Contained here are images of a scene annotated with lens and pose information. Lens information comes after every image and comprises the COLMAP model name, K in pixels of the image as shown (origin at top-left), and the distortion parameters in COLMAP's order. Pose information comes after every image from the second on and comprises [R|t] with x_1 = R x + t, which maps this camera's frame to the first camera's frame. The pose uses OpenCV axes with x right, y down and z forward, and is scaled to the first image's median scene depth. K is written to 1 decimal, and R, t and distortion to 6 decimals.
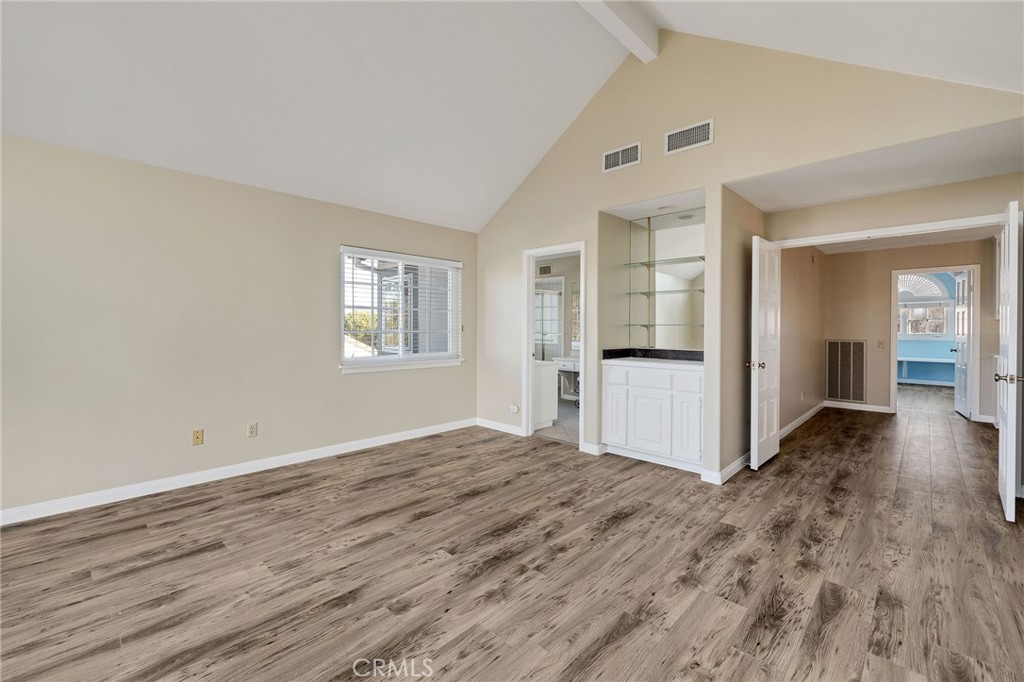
lens RADIAL K [[439.2, 0, 509.4], [0, 439.2, 330.6], [0, 0, 1]] dist [0.001238, -0.000657]
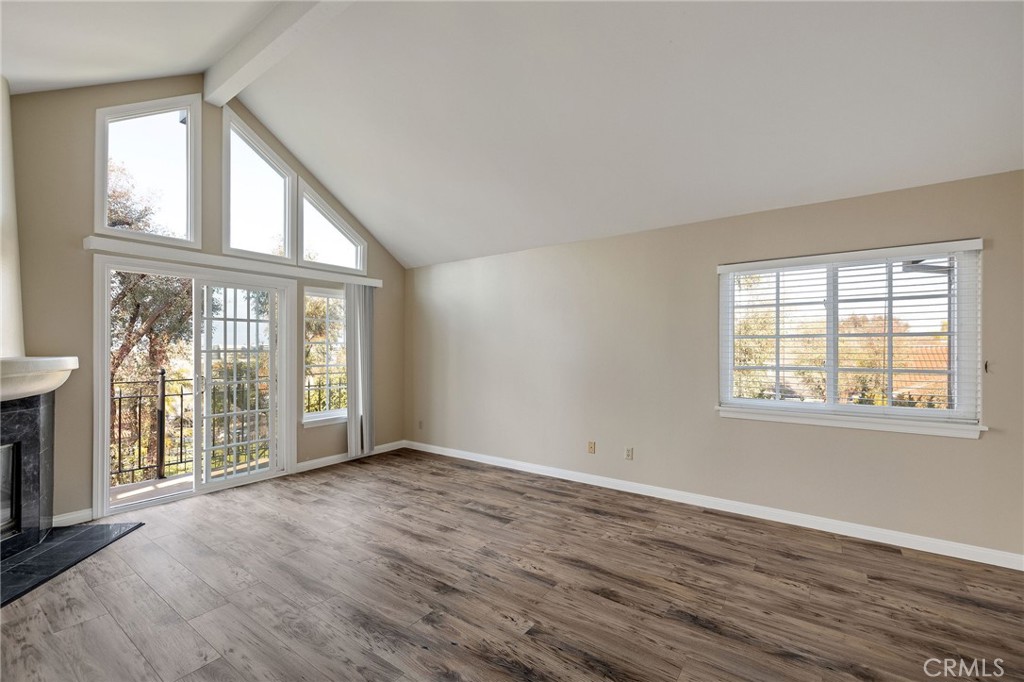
lens RADIAL K [[439.2, 0, 510.7], [0, 439.2, 347.2], [0, 0, 1]] dist [0.001238, -0.000657]
pose [[0.125741, -0.009675, -0.992016, 0.560275], [-0.008109, 0.999909, -0.010780, -0.031337], [0.992030, 0.009399, 0.125651, 0.661187]]
